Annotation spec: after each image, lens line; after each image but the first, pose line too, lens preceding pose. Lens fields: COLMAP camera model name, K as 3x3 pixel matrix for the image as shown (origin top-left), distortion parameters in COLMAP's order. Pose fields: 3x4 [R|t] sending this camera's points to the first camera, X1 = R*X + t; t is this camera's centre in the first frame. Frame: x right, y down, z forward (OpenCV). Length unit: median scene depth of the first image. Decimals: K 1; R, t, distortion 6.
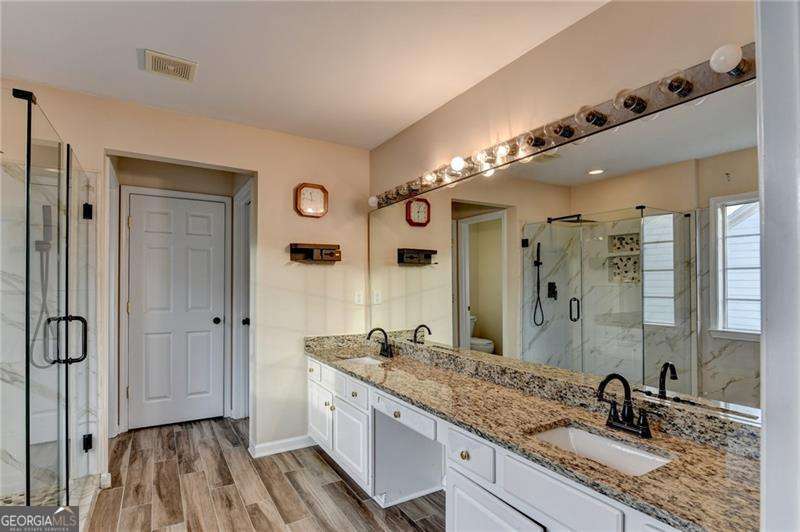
lens RADIAL K [[402.6, 0, 368.0], [0, 402.6, 267.0], [0, 0, 1]] dist [0.002364, 0.007219]
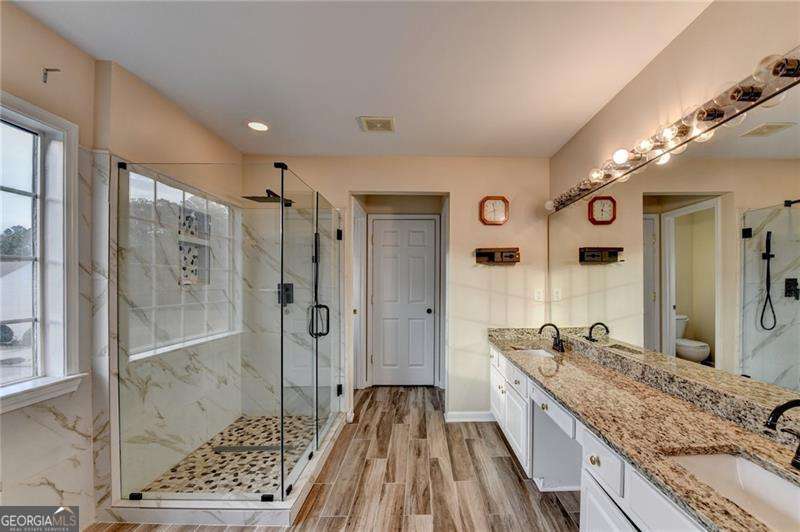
lens RADIAL K [[331.6, 0, 415.8], [0, 331.6, 271.6], [0, 0, 1]] dist [-0.005814, -0.002597]
pose [[0.878943, -0.022196, -0.476409, 0.134501], [0.027079, 0.999628, 0.003387, 0.001459], [0.476157, -0.015877, 0.879217, 0.060083]]
